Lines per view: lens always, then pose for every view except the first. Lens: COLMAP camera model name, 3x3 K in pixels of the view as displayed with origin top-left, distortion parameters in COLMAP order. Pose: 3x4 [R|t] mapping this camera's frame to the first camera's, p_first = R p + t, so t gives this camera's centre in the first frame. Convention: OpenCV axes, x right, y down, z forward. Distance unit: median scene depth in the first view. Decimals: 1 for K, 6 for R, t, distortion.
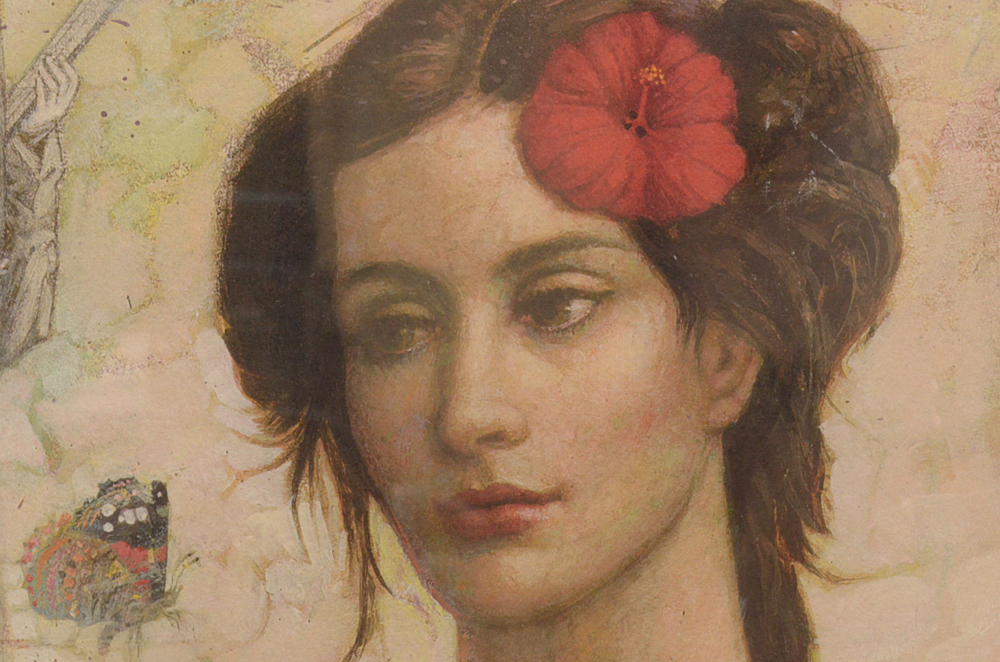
lens RADIAL K [[2908.4, 0, 500.7], [0, 2908.4, 329.8], [0, 0, 1]] dist [-0.034246, 0.000000]
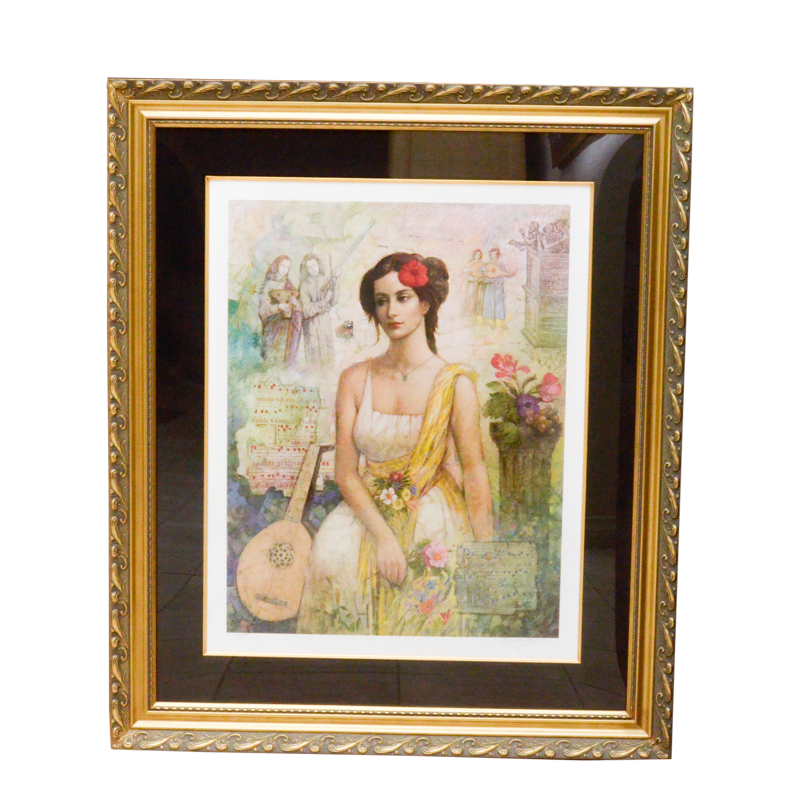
lens RADIAL K [[1371.9, 0, 402.2], [0, 1371.9, 402.2], [0, 0, 1]] dist [0.234257, 0.000000]
pose [[0.996406, 0.004870, -0.084565, 0.328909], [0.001606, 0.997081, 0.076340, -0.012250], [0.084690, -0.076201, 0.993489, -2.664255]]
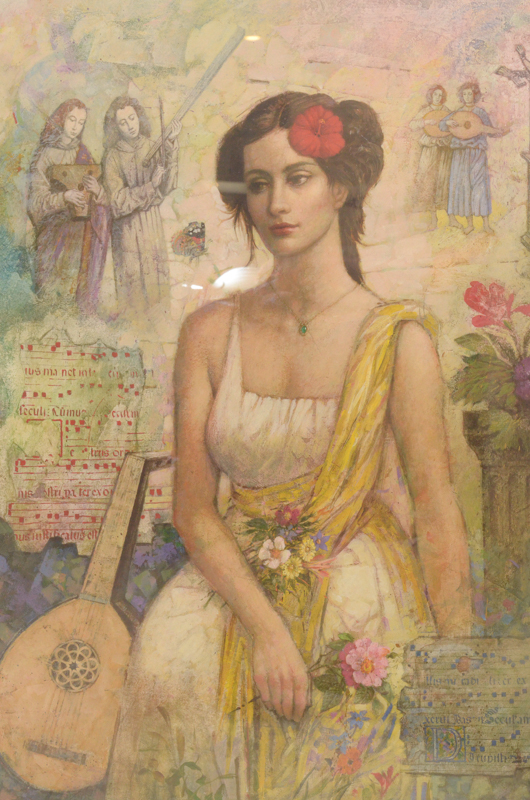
lens RADIAL K [[1894.2, 0, 264.5], [0, 1894.2, 398.5], [0, 0, 1]] dist [0.149557, 0.000000]
pose [[0.995892, -0.000131, -0.090548, 0.215921], [0.010730, 0.993123, 0.116582, -0.013727], [0.089910, -0.117075, 0.989045, -1.704810]]
